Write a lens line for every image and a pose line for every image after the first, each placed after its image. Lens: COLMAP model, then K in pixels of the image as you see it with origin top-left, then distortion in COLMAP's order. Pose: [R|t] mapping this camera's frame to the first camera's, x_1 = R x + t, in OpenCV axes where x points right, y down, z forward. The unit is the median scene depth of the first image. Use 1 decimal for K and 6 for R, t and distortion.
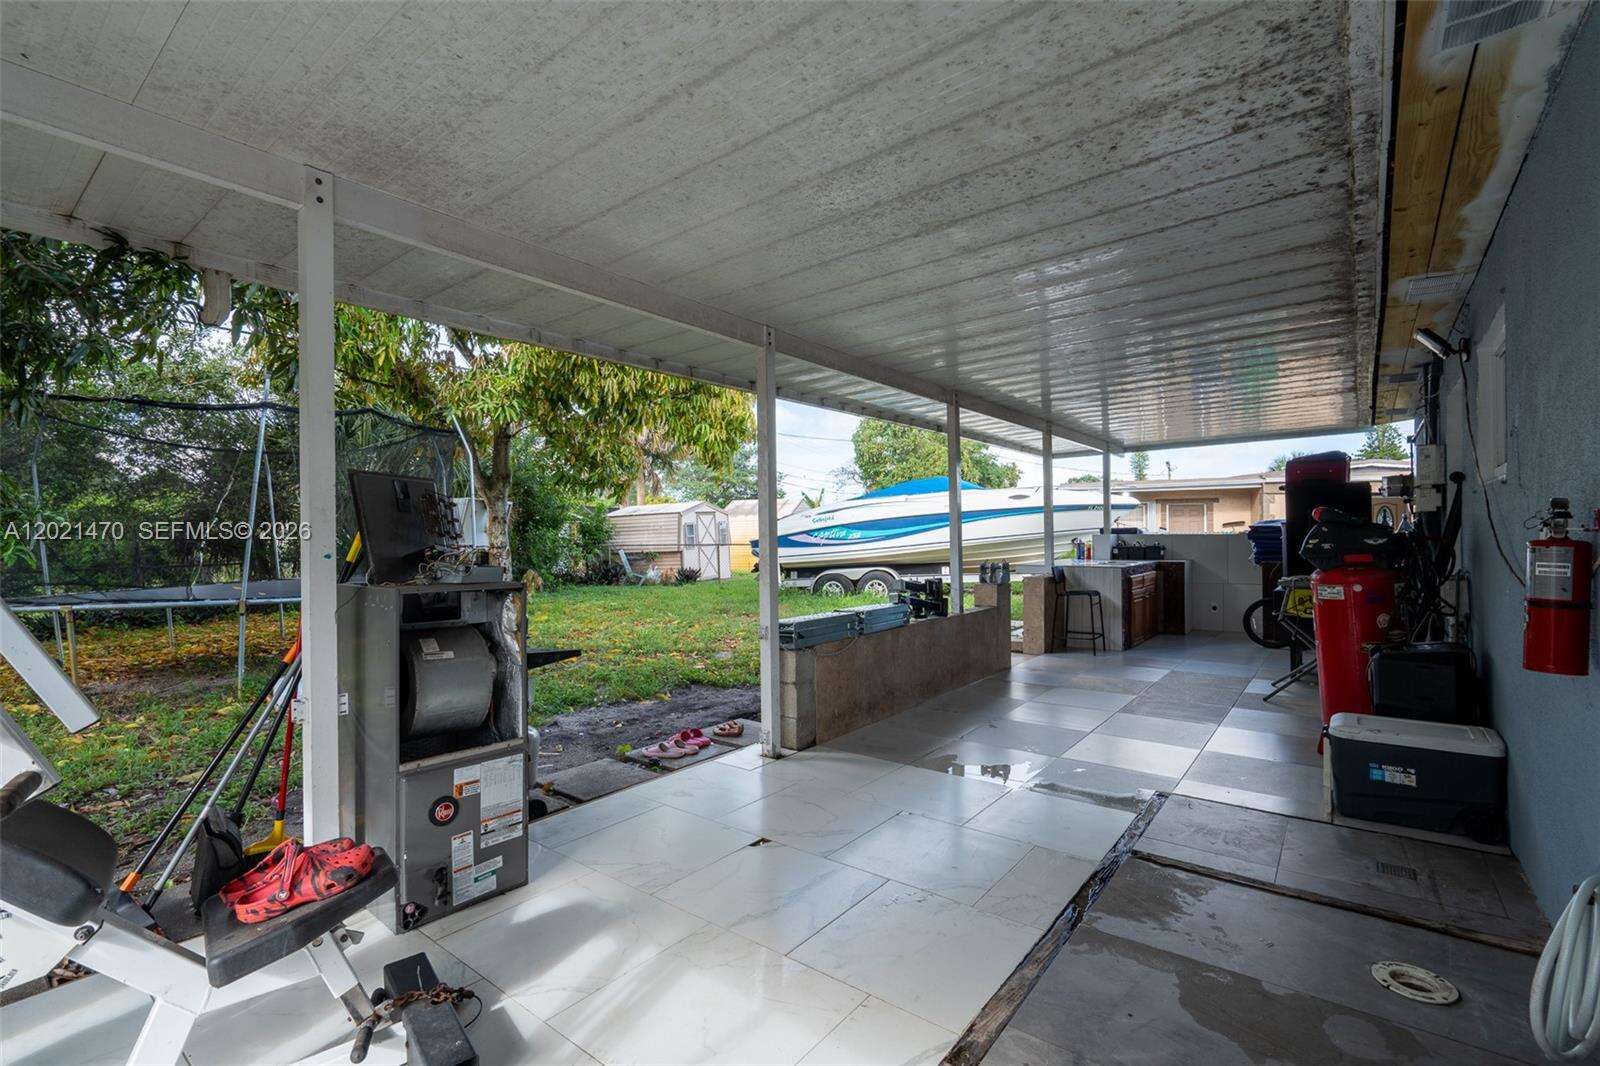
lens RADIAL K [[726.0, 0, 798.0], [0, 726.0, 534.5], [0, 0, 1]] dist [-0.001780, 0.001125]
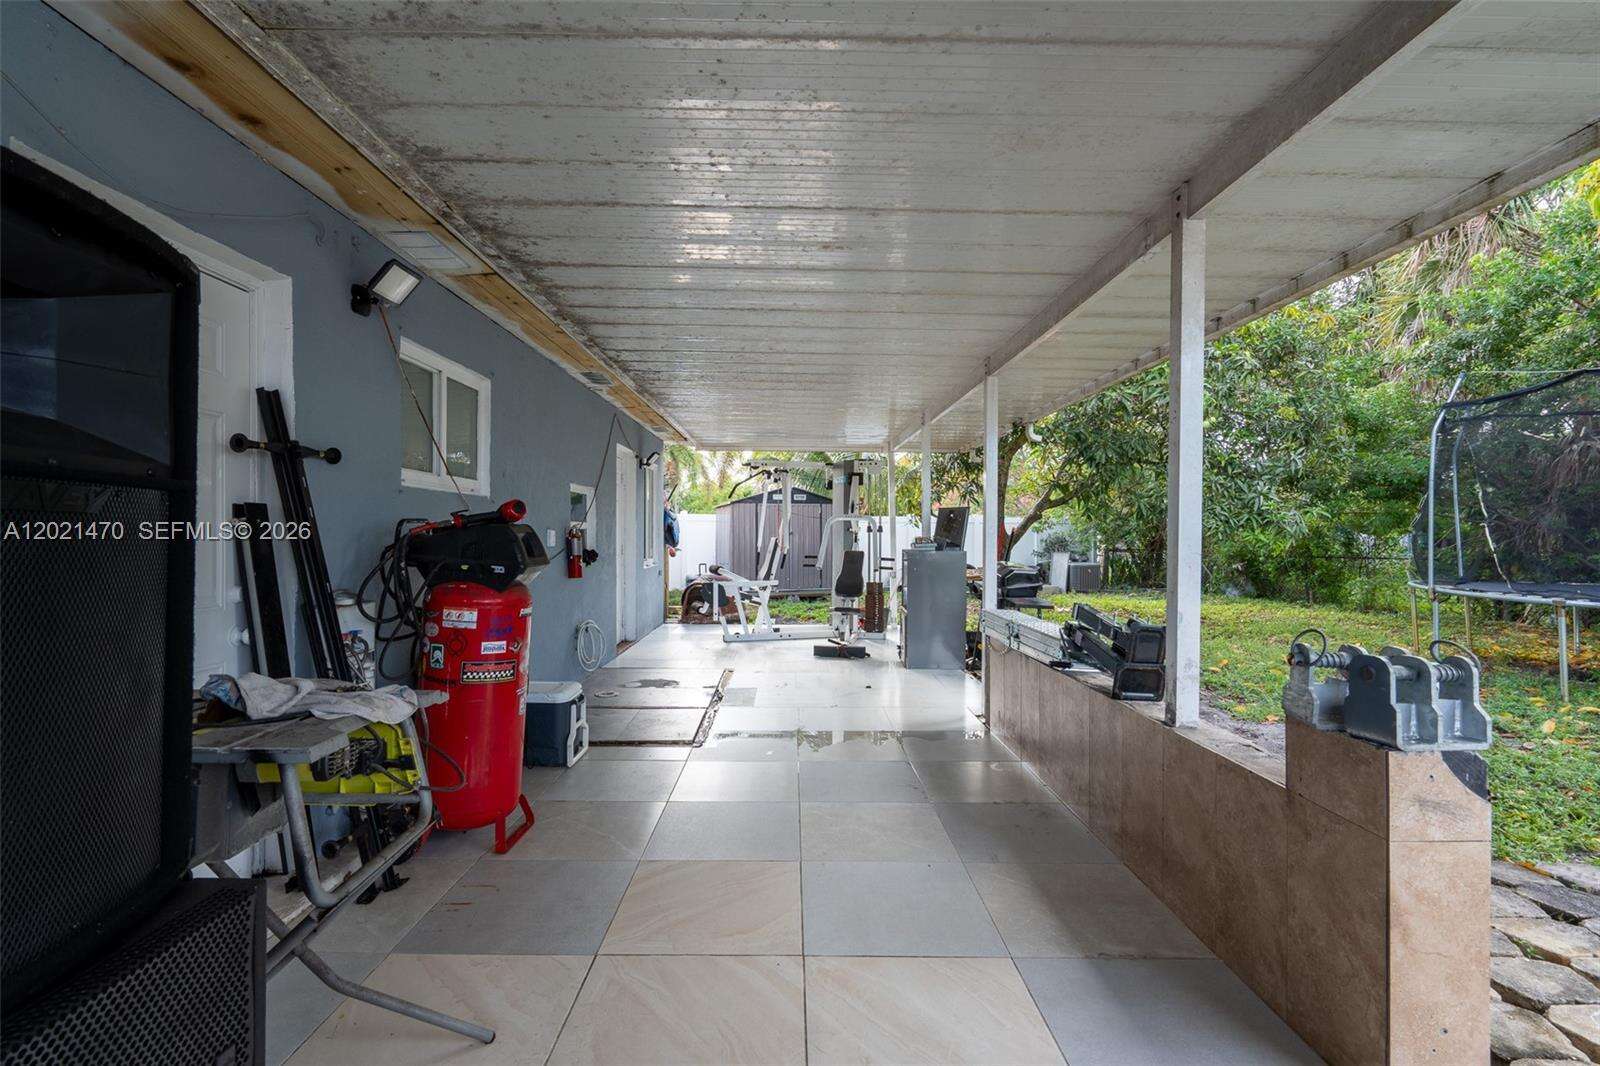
lens RADIAL K [[726.0, 0, 803.1], [0, 726.0, 530.2], [0, 0, 1]] dist [-0.001780, 0.001125]
pose [[-0.779194, 0.003851, -0.626771, 1.116531], [0.005006, 0.999987, -0.000079, -0.004684], [0.626763, -0.003199, -0.779203, 2.039581]]
